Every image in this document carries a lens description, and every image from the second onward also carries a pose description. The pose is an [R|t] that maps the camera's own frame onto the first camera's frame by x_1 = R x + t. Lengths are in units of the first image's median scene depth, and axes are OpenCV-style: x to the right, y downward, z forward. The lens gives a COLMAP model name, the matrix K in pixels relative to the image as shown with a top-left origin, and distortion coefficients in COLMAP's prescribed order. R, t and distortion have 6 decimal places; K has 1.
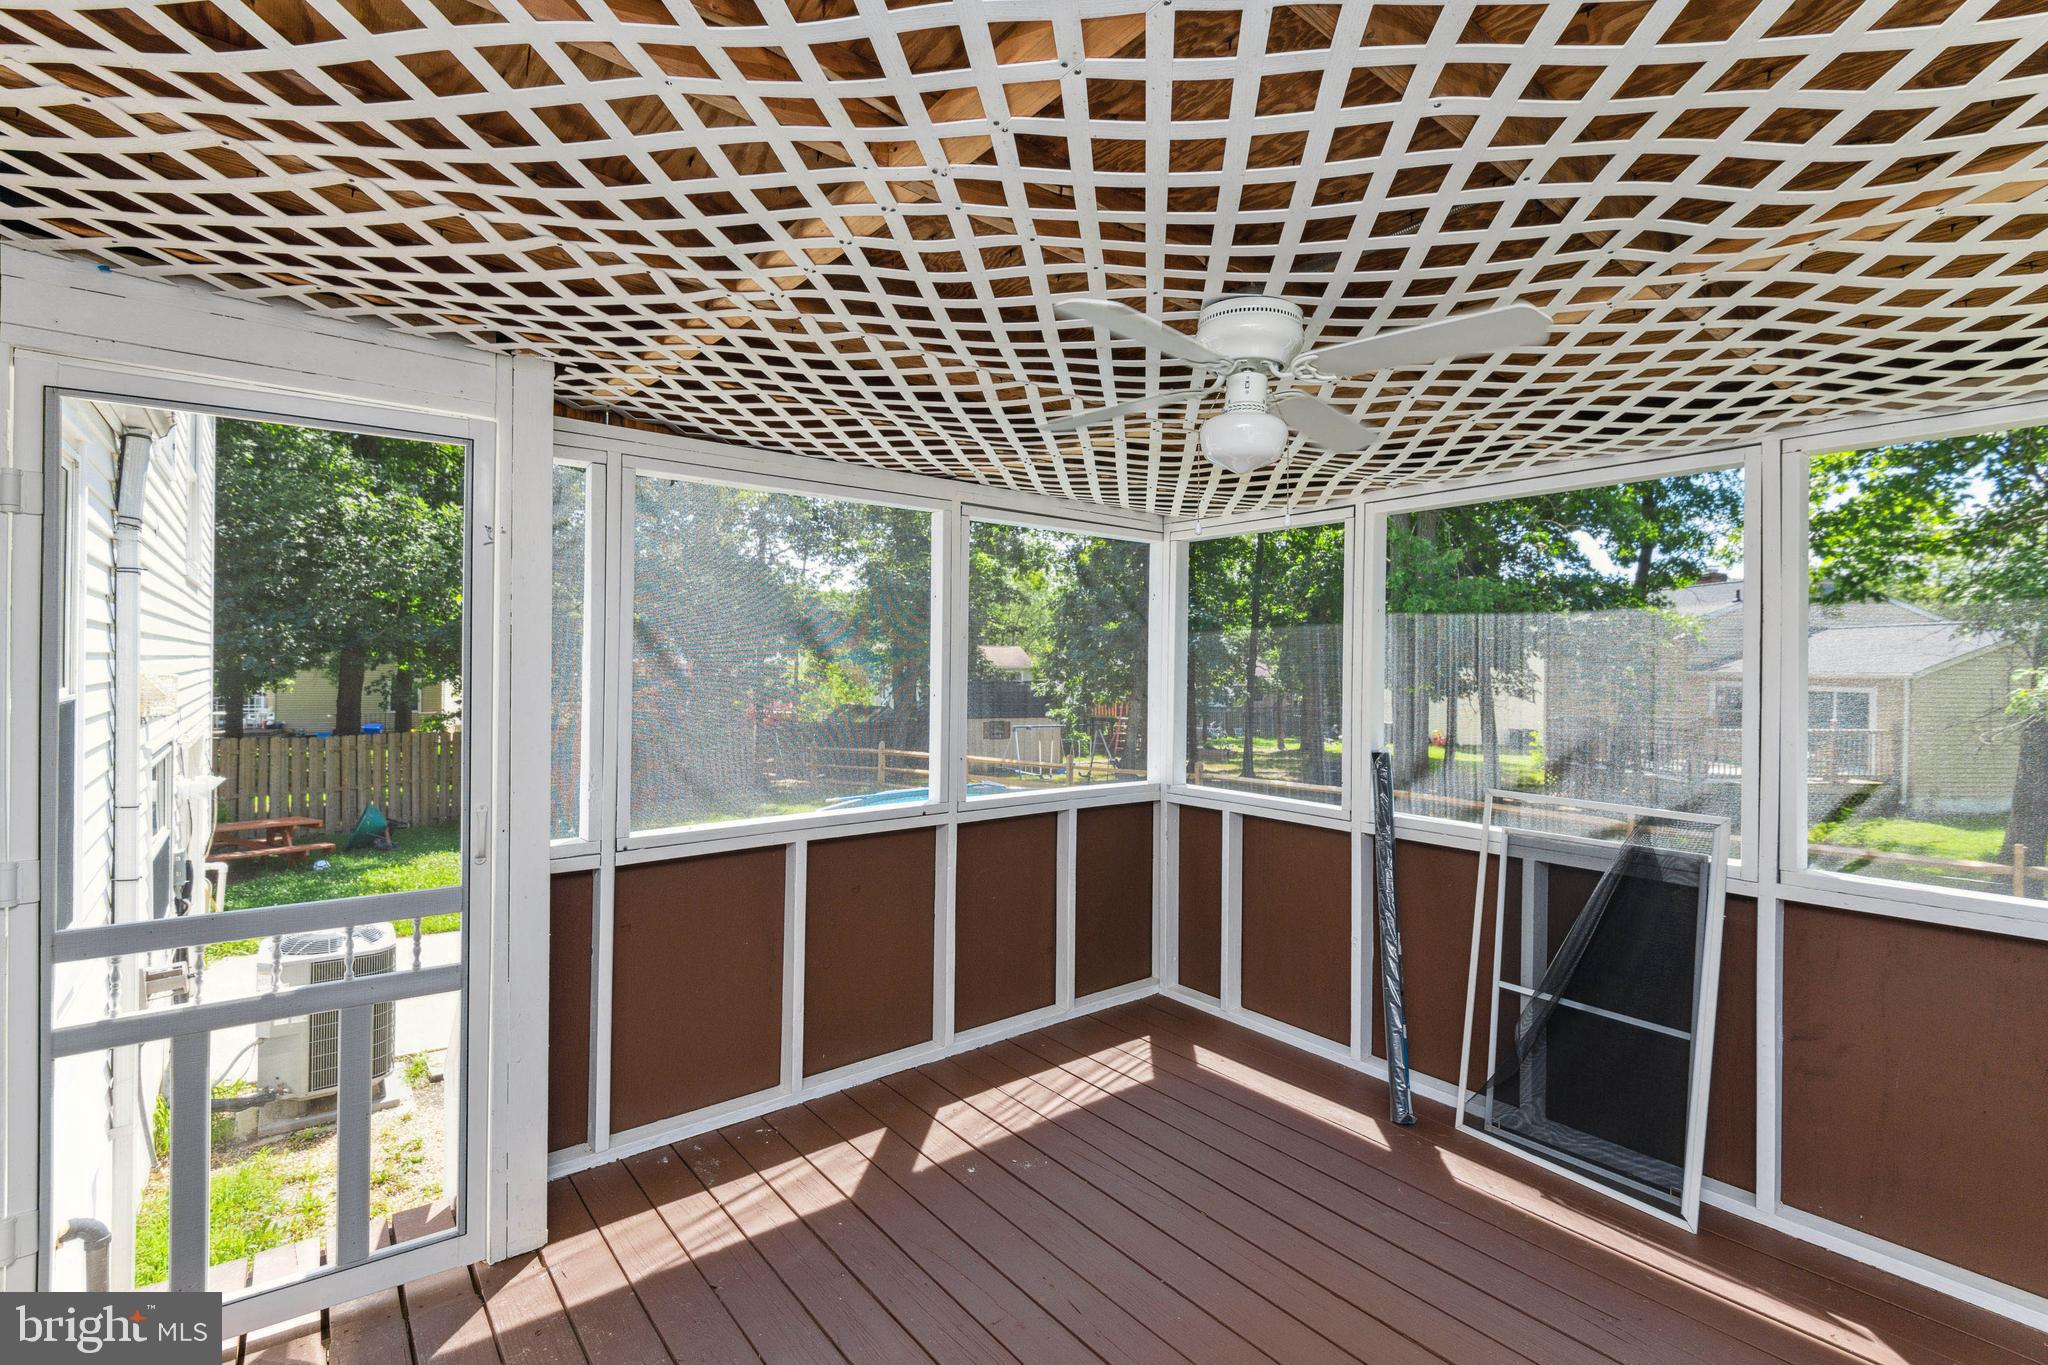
lens RADIAL K [[1019.8, 0, 1015.1], [0, 1019.8, 674.8], [0, 0, 1]] dist [0.040787, -0.040177]
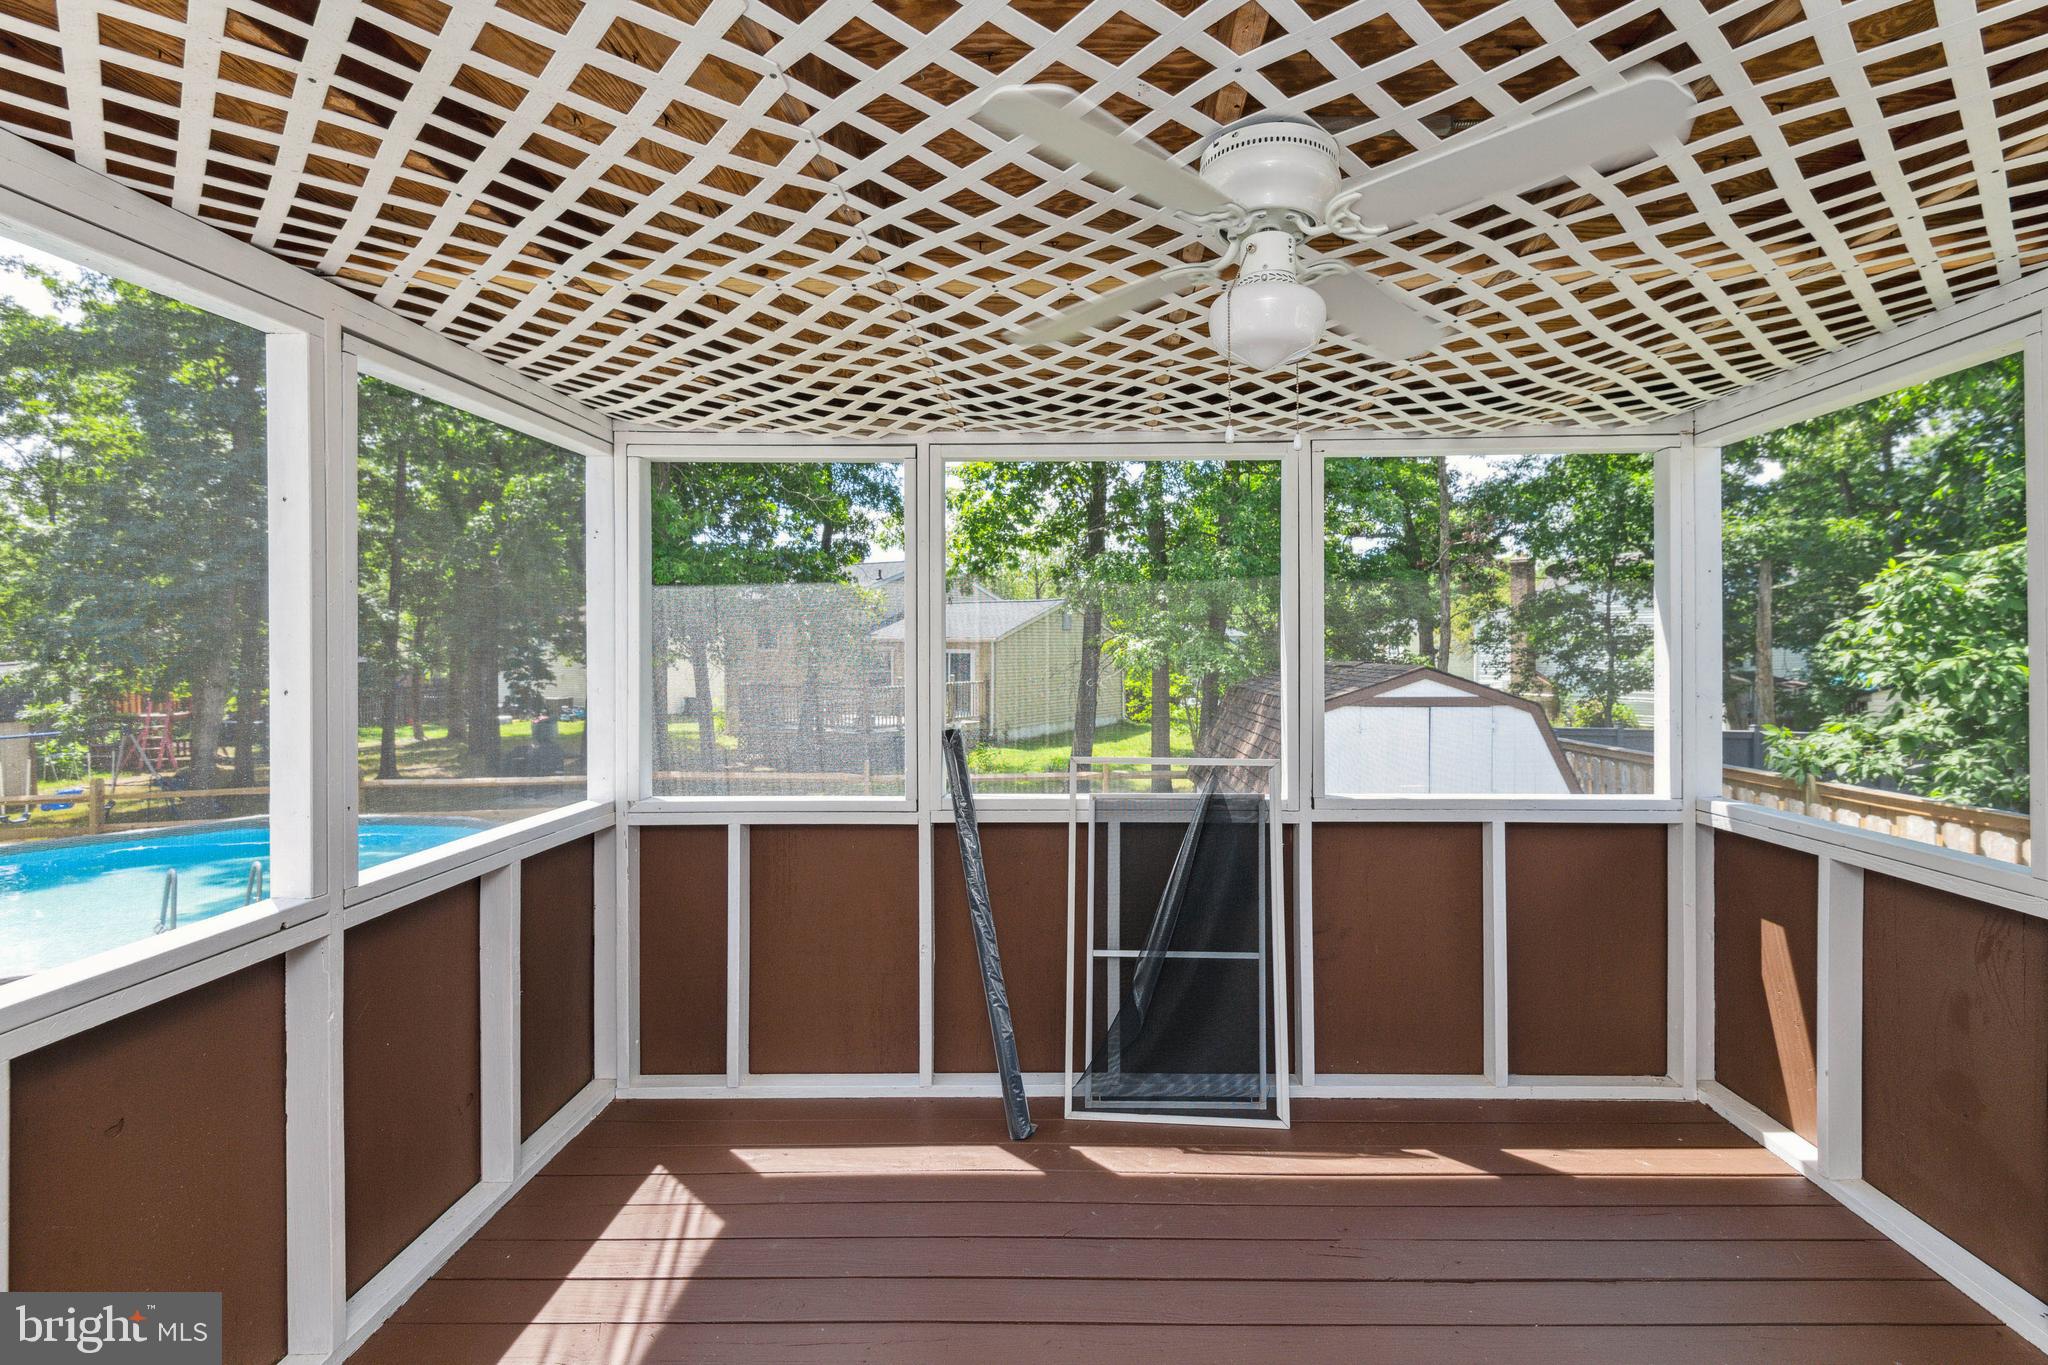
lens RADIAL K [[984.3, 0, 1061.9], [0, 984.3, 653.1], [0, 0, 1]] dist [0.042405, -0.033886]
pose [[0.588903, -0.022052, 0.807903, -0.258804], [0.015172, 0.999753, 0.016229, -0.002160], [-0.808062, 0.002700, 0.589092, 0.397774]]
